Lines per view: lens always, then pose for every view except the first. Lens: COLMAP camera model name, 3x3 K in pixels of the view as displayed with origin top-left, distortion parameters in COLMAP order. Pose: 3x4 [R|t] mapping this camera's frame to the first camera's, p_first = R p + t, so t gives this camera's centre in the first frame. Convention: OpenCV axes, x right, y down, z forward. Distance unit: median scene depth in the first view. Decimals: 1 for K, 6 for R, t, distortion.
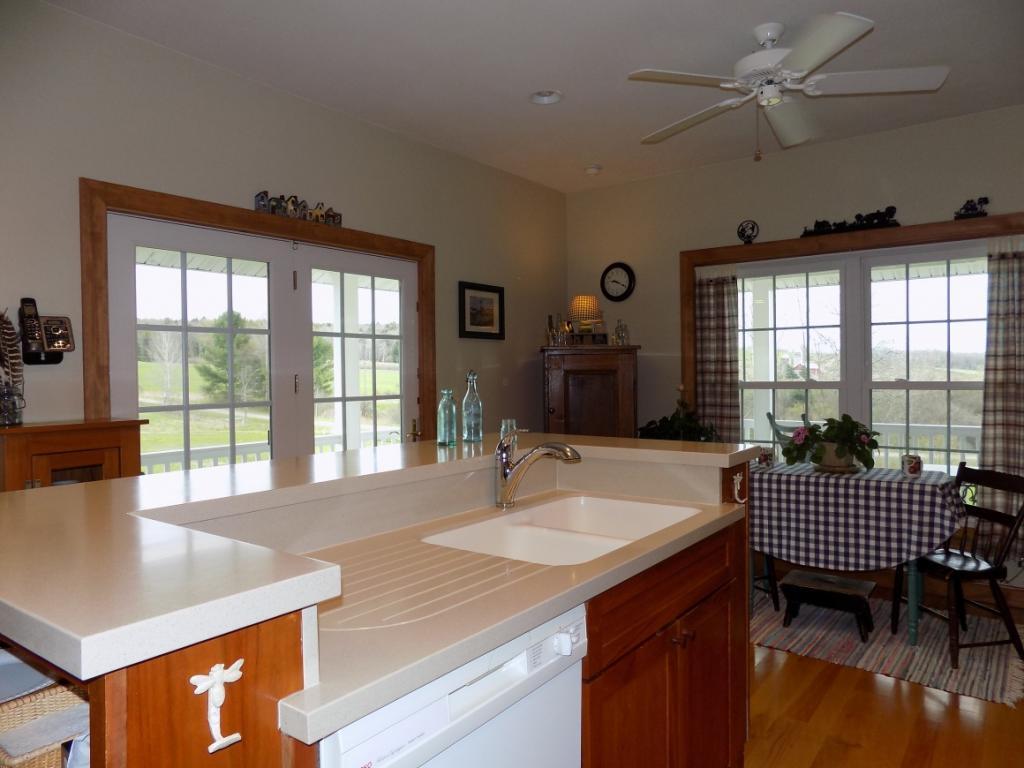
lens RADIAL K [[701.1, 0, 516.3], [0, 701.1, 386.7], [0, 0, 1]] dist [-0.040338, 0.024123]
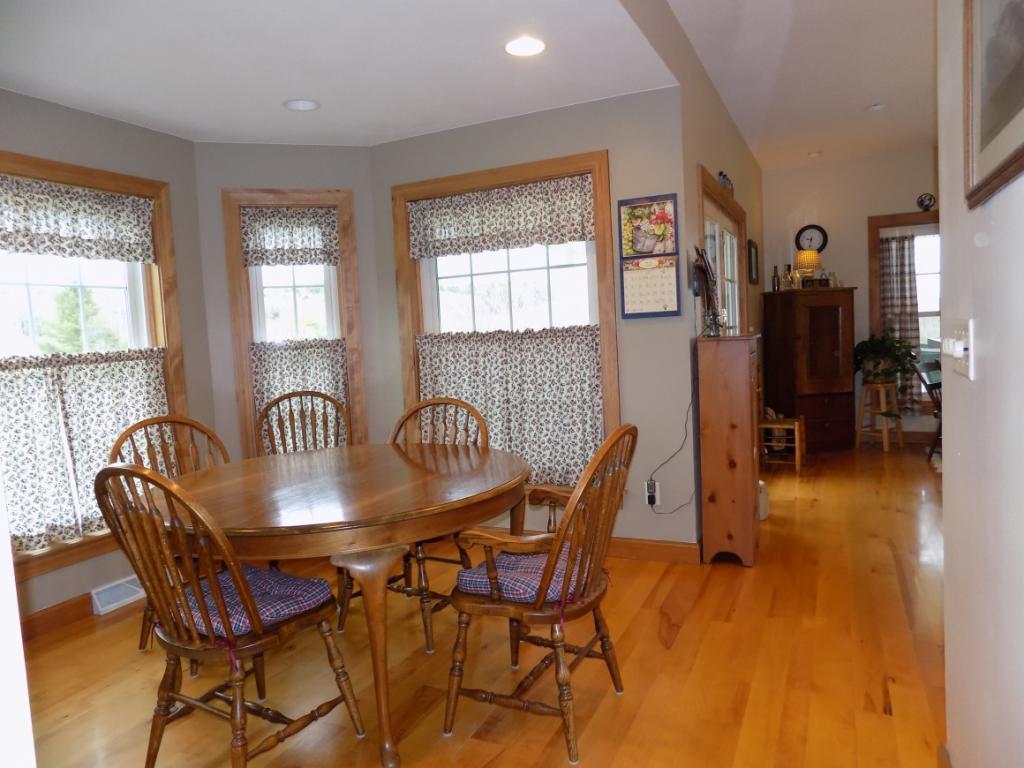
lens RADIAL K [[701.1, 0, 511.6], [0, 701.1, 384.7], [0, 0, 1]] dist [-0.040338, 0.024123]
pose [[0.976718, -0.054827, 0.207401, -0.750697], [0.044182, 0.997474, 0.055617, 0.024608], [-0.209927, -0.045159, 0.976674, -0.175583]]
